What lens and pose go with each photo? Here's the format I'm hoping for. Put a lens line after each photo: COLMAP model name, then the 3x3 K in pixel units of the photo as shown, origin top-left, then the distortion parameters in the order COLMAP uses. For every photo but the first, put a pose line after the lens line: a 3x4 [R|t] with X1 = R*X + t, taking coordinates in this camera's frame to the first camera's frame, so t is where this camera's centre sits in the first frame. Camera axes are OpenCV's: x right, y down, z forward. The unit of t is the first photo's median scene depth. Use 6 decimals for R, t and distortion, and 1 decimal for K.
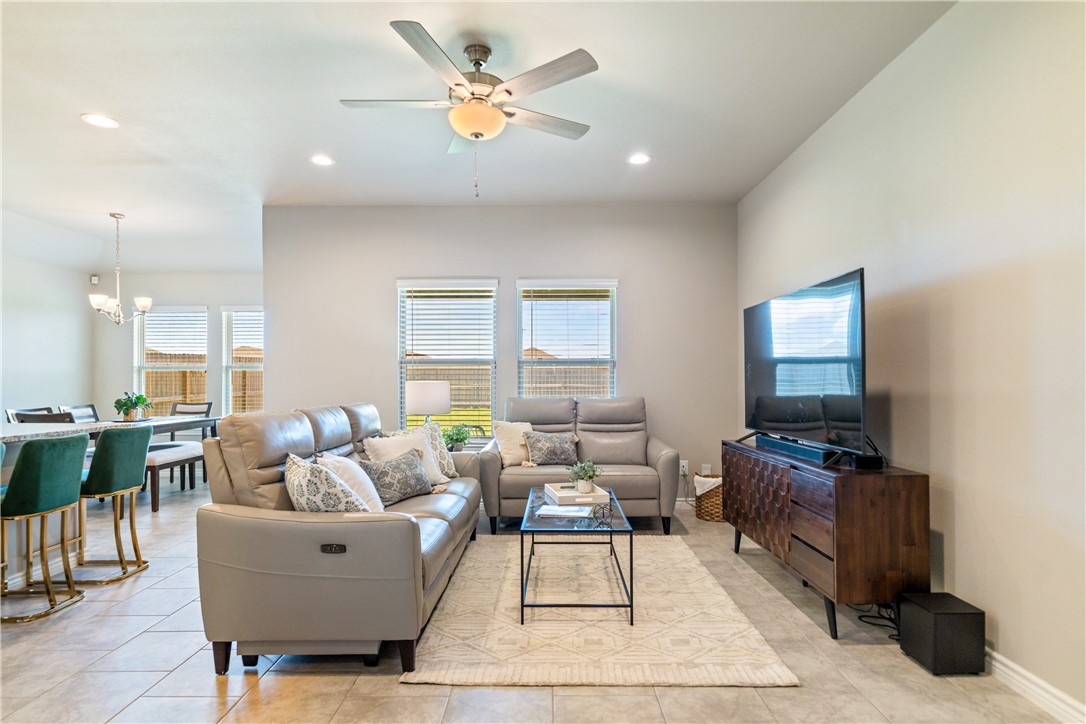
lens RADIAL K [[583.8, 0, 544.3], [0, 583.8, 383.9], [0, 0, 1]] dist [-0.001320, -0.000896]
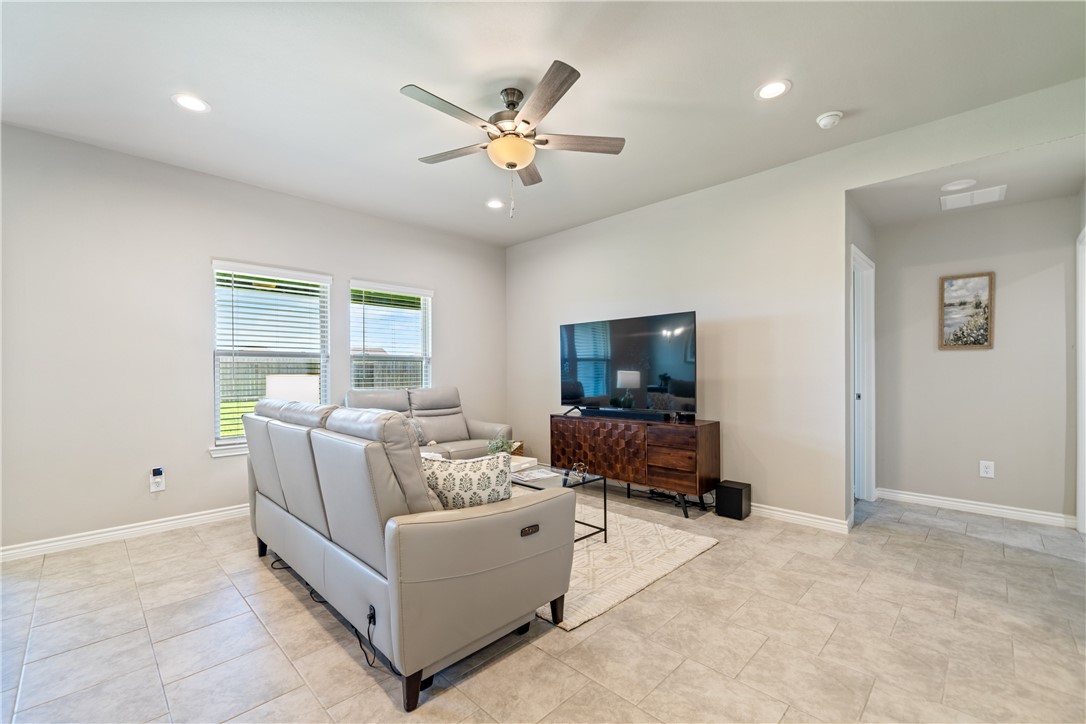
lens RADIAL K [[455.4, 0, 545.2], [0, 455.4, 375.2], [0, 0, 1]] dist [0.001180, 0.000187]
pose [[0.699934, -0.004358, 0.714195, -0.472276], [0.007052, 0.999975, -0.000809, -0.000377], [-0.714173, 0.005603, 0.699947, 0.198335]]
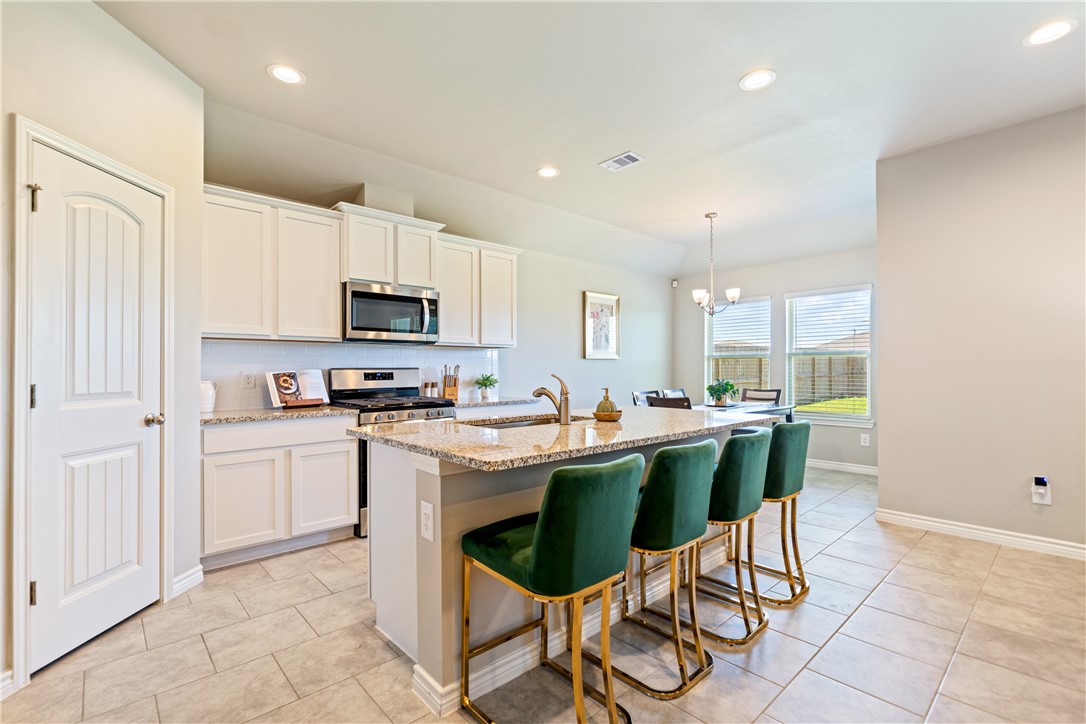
lens RADIAL K [[491.8, 0, 537.7], [0, 491.8, 366.7], [0, 0, 1]] dist [-0.001018, 0.000277]
pose [[0.669305, -0.003640, -0.742979, -0.340996], [-0.002296, 0.999973, -0.006967, -0.001116], [0.742984, 0.006369, 0.669279, 0.191049]]
